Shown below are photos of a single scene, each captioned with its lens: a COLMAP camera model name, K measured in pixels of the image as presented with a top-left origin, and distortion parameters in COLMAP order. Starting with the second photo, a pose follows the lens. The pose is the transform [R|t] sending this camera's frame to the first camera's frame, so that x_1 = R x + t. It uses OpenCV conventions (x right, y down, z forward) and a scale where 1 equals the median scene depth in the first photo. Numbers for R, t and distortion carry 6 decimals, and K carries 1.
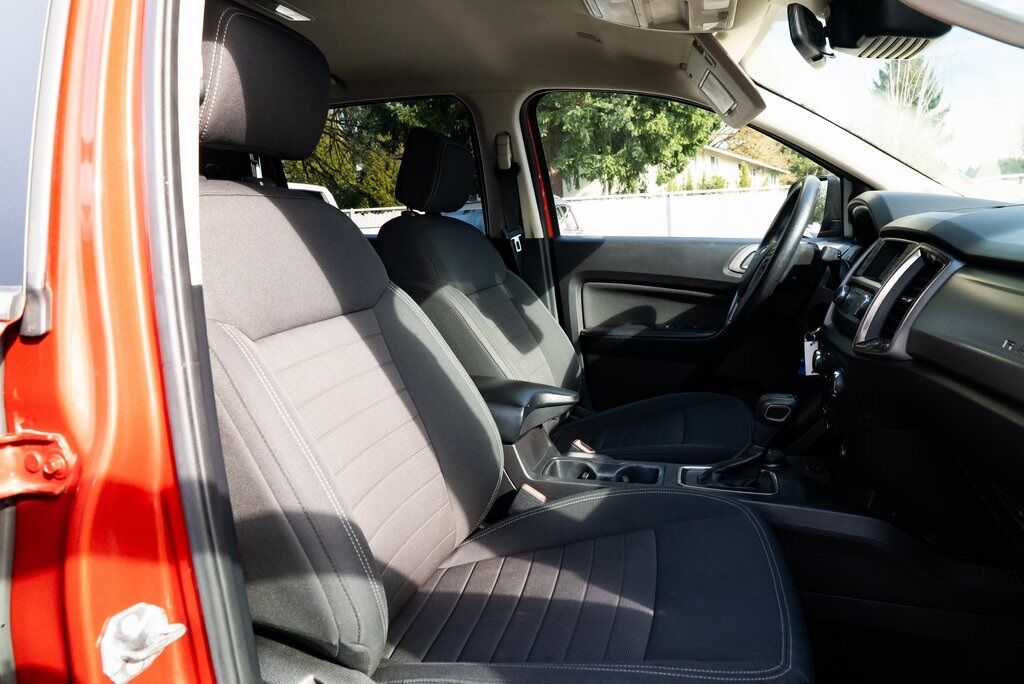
lens RADIAL K [[698.9, 0, 512.8], [0, 698.9, 339.7], [0, 0, 1]] dist [-0.031480, 0.015234]
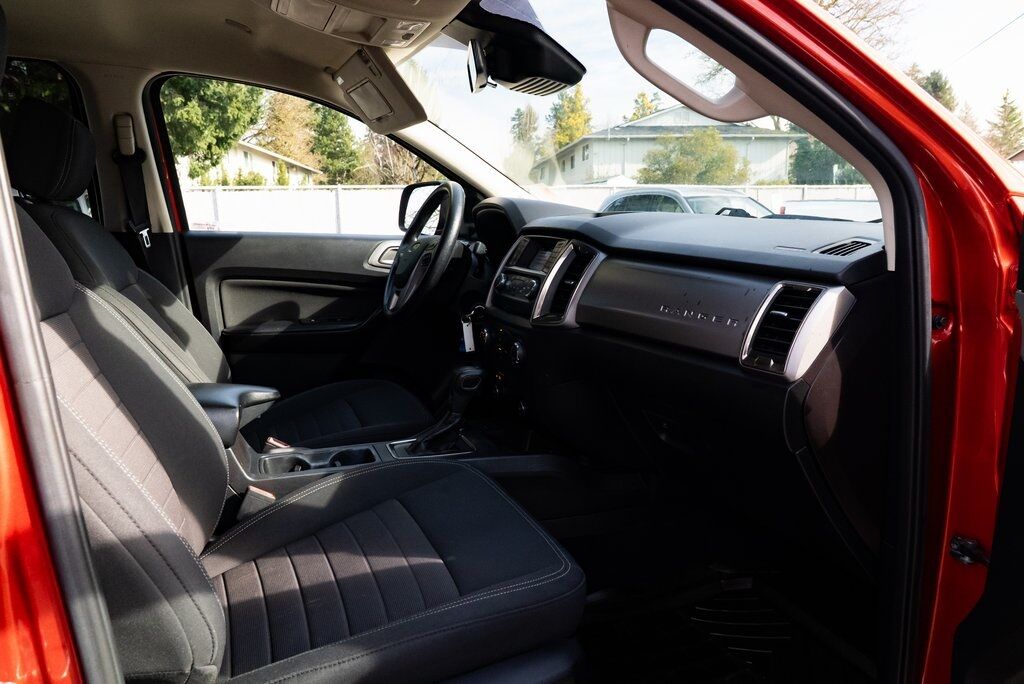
lens RADIAL K [[698.9, 0, 513.8], [0, 698.9, 342.0], [0, 0, 1]] dist [-0.031480, 0.015234]
pose [[0.799695, -0.077336, 0.595405, -0.170102], [0.073417, 0.996823, 0.030868, 0.003296], [-0.595901, 0.019028, 0.802833, 0.001122]]
